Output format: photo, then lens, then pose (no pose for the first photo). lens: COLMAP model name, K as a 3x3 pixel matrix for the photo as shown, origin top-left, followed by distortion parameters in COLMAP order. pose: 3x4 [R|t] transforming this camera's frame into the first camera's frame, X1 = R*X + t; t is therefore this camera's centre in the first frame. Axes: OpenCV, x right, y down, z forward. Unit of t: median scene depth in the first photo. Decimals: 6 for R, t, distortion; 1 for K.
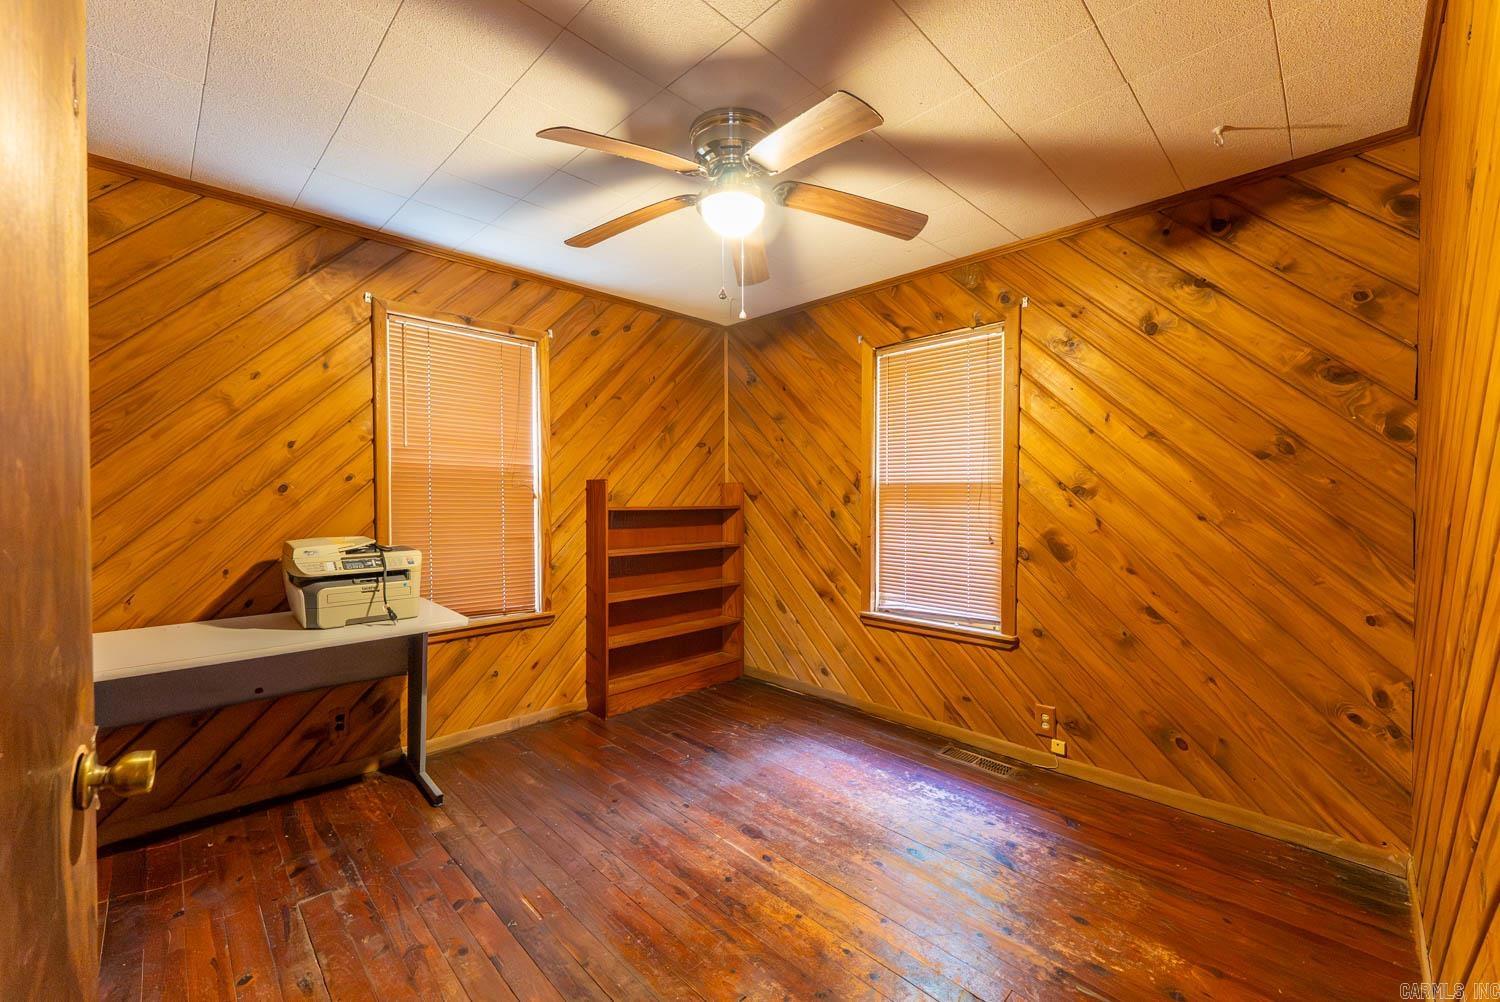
lens RADIAL K [[602.3, 0, 744.3], [0, 602.3, 504.6], [0, 0, 1]] dist [0.000453, -0.000352]
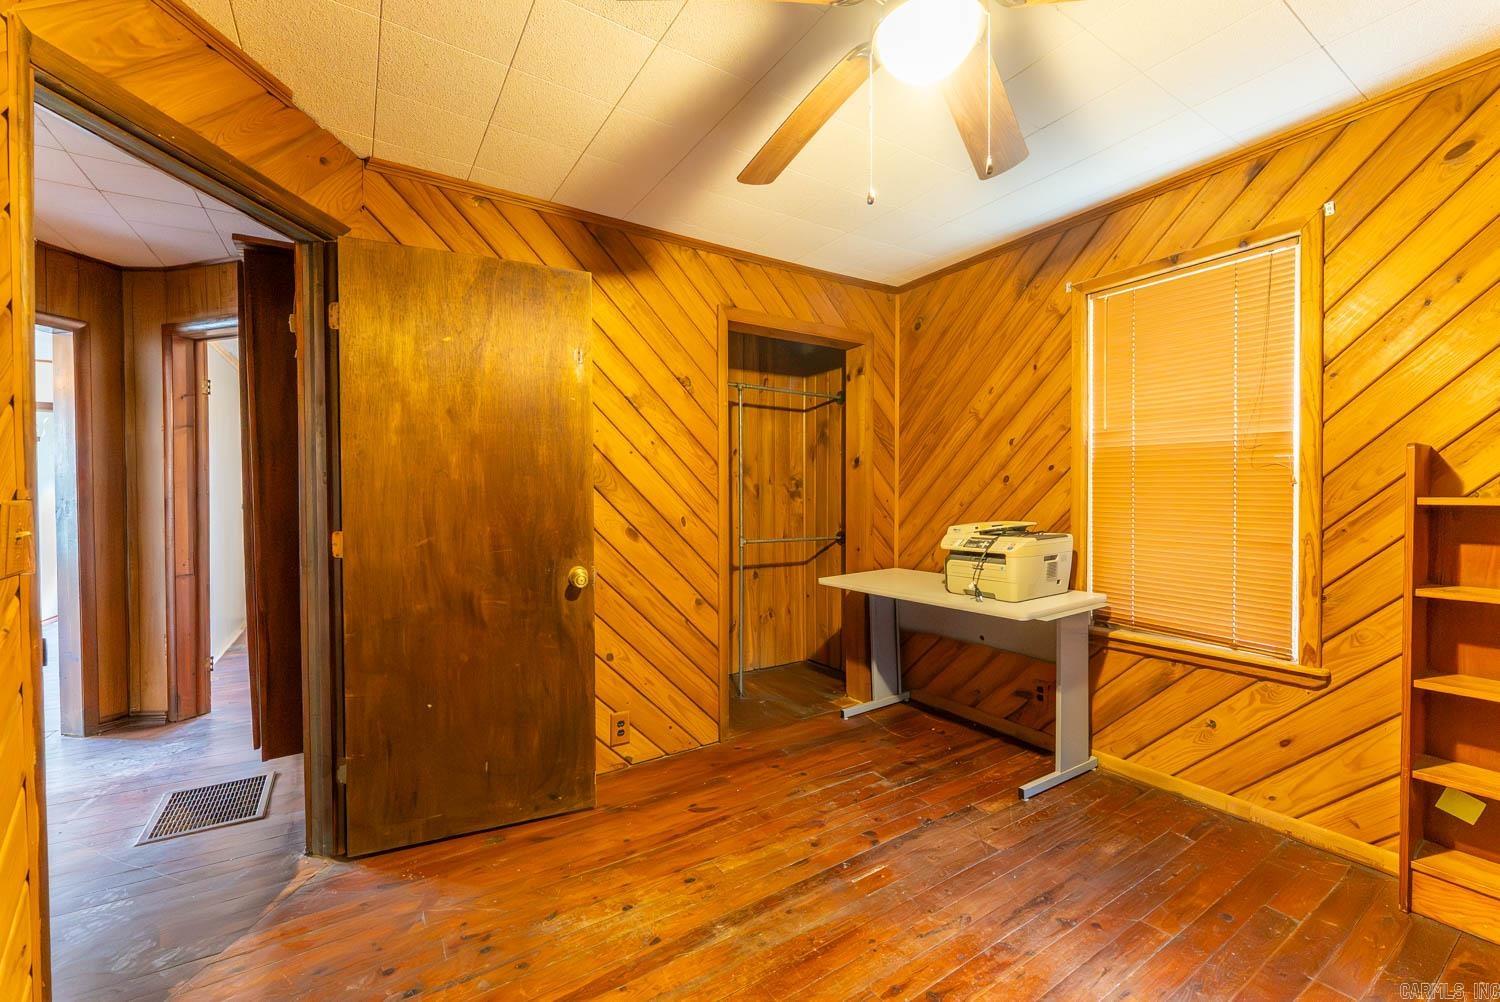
lens RADIAL K [[602.3, 0, 744.3], [0, 602.3, 504.6], [0, 0, 1]] dist [0.000453, -0.000352]
pose [[-0.207170, 0.018009, -0.978139, 0.518452], [-0.007318, 0.999774, 0.019957, 0.003956], [0.978278, 0.011293, -0.206991, 0.732719]]
